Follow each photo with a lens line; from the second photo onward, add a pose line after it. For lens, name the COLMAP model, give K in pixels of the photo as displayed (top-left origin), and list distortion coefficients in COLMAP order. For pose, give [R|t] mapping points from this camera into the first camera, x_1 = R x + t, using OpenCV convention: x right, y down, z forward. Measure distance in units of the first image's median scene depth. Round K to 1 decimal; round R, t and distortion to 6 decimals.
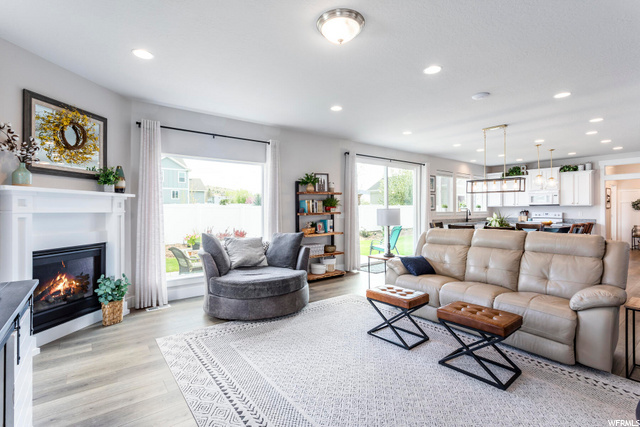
lens RADIAL K [[305.3, 0, 315.4], [0, 305.3, 210.4], [0, 0, 1]] dist [-0.000296, 0.001854]
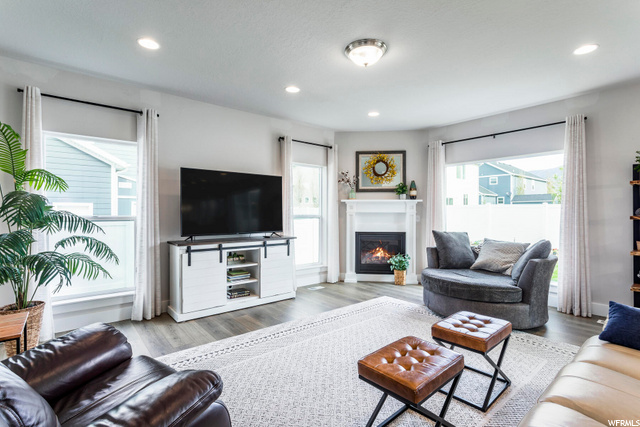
lens RADIAL K [[305.3, 0, 319.2], [0, 305.3, 212.1], [0, 0, 1]] dist [-0.000296, 0.001854]
pose [[0.041309, 0.002506, -0.999143, 0.395615], [-0.002405, 0.999994, 0.002409, 0.000817], [0.999144, 0.002303, 0.041315, 0.247432]]
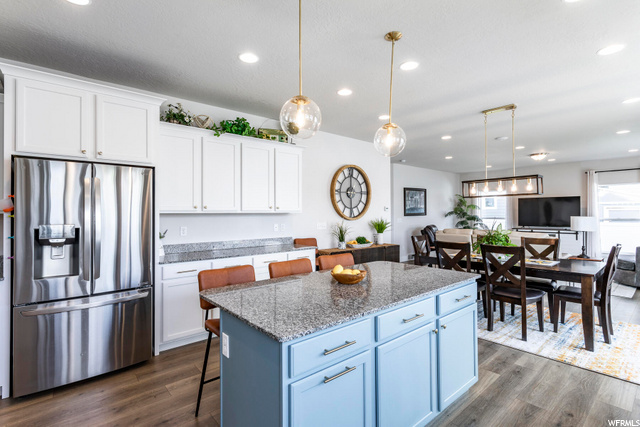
lens RADIAL K [[305.3, 0, 319.6], [0, 305.3, 211.0], [0, 0, 1]] dist [-0.000296, 0.001854]
pose [[-0.998290, 0.006897, -0.058051, 0.770208], [0.007298, 0.999951, -0.006696, -0.015142], [0.058002, -0.007108, -0.998291, 1.233032]]
